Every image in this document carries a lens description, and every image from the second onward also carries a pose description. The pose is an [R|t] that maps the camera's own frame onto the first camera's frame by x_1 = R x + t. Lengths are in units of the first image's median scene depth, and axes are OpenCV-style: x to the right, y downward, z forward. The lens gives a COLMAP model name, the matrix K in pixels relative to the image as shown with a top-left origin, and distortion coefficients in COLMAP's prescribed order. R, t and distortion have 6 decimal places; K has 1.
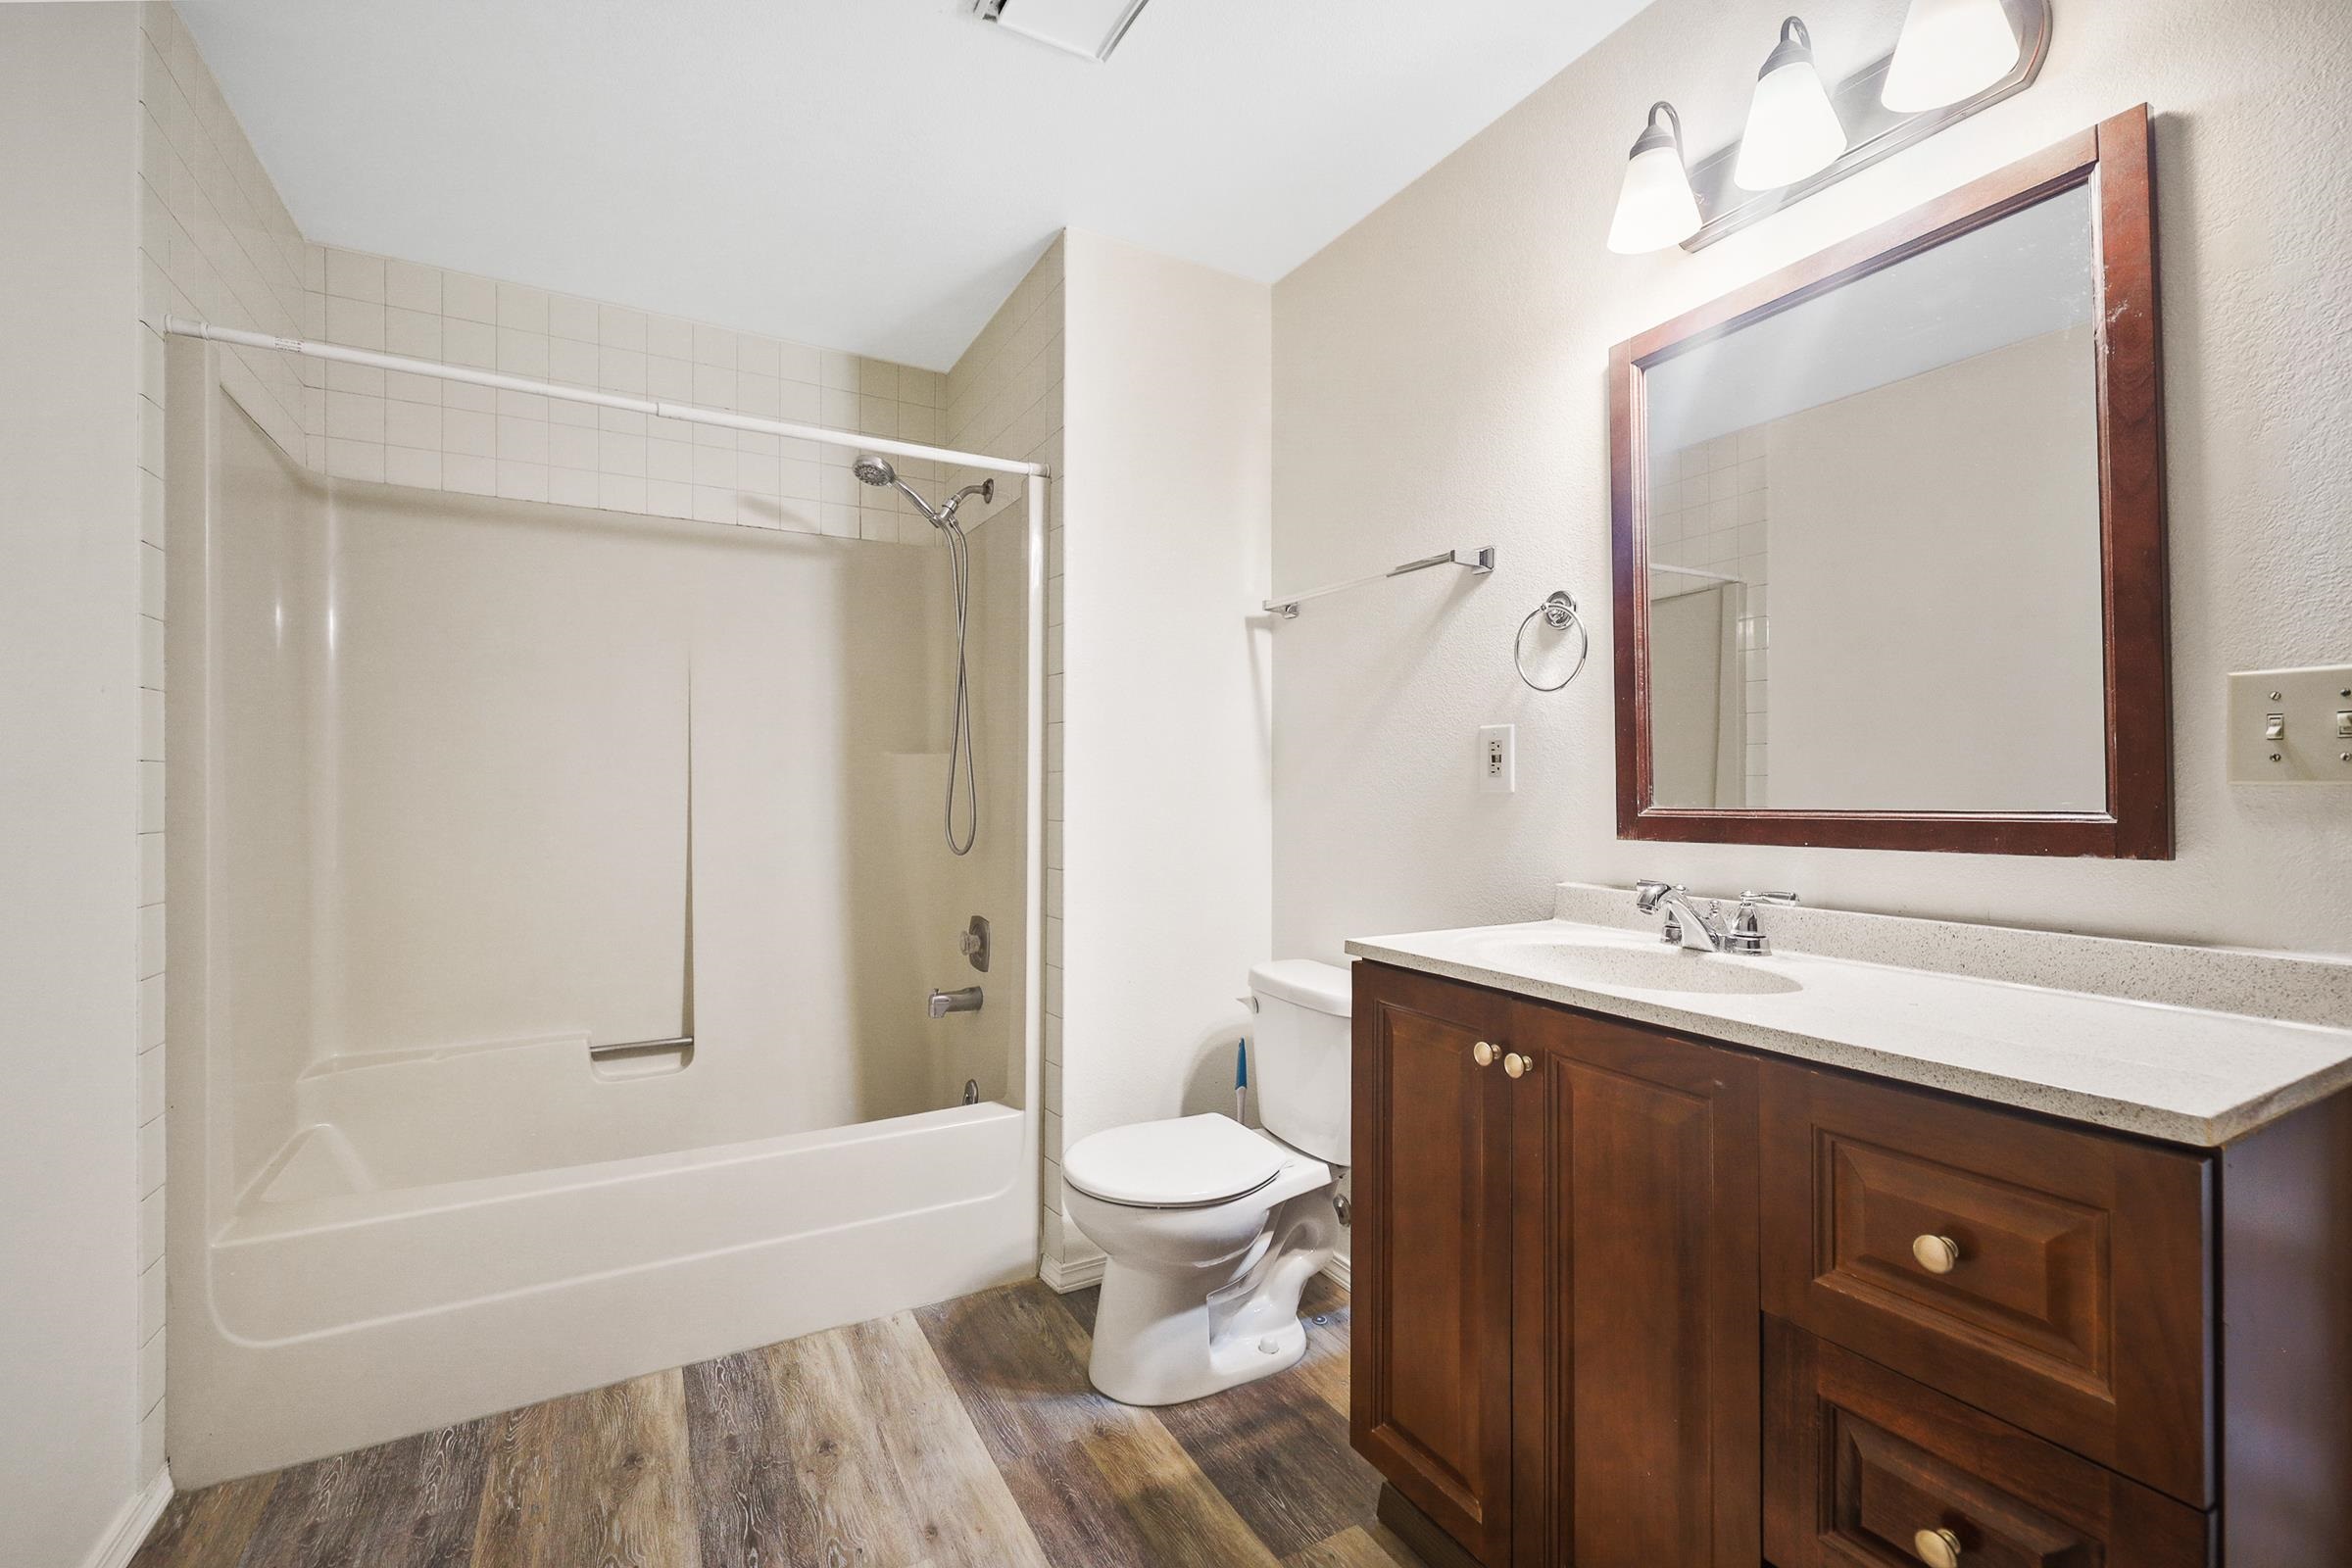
lens RADIAL K [[1008.3, 0, 1176.5], [0, 1008.3, 776.4], [0, 0, 1]] dist [0.000880, 0.000160]
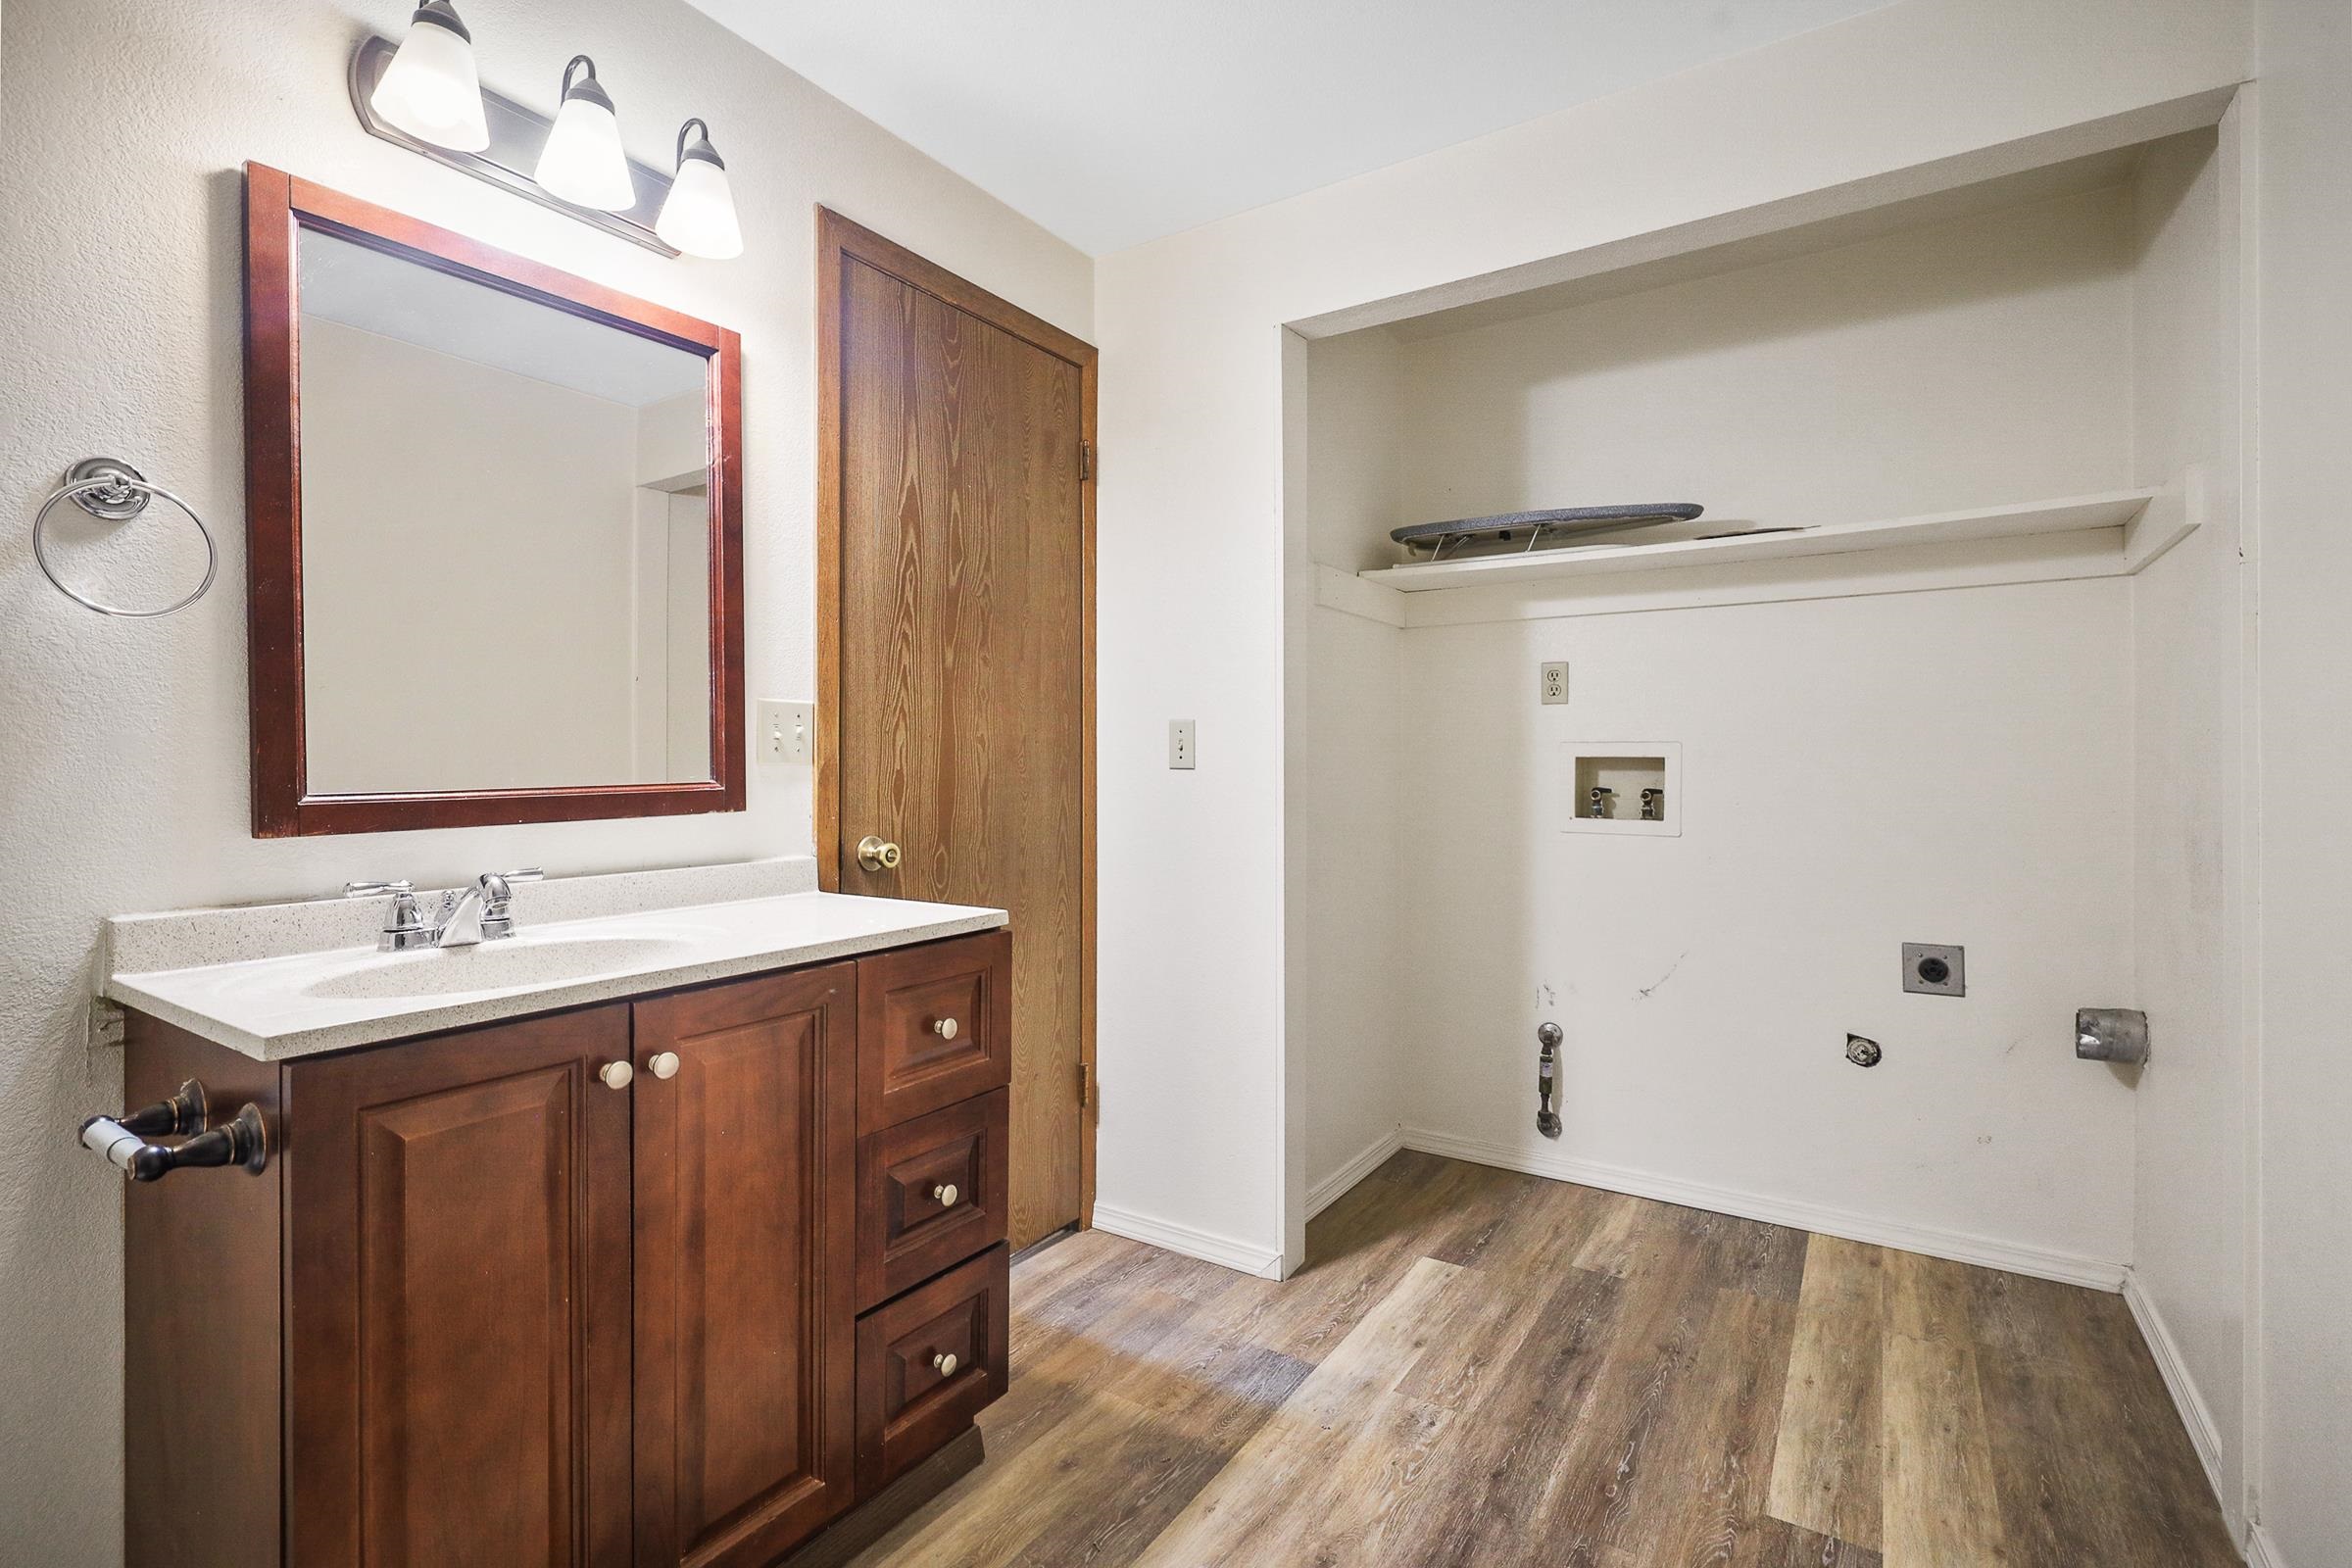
lens RADIAL K [[1021.1, 0, 1167.3], [0, 1021.1, 765.0], [0, 0, 1]] dist [-0.024535, -0.000026]
pose [[-0.452883, 0.003952, 0.891561, -0.724403], [-0.002702, 0.999980, -0.005805, 0.016708], [-0.891566, -0.005038, -0.452863, 1.058859]]
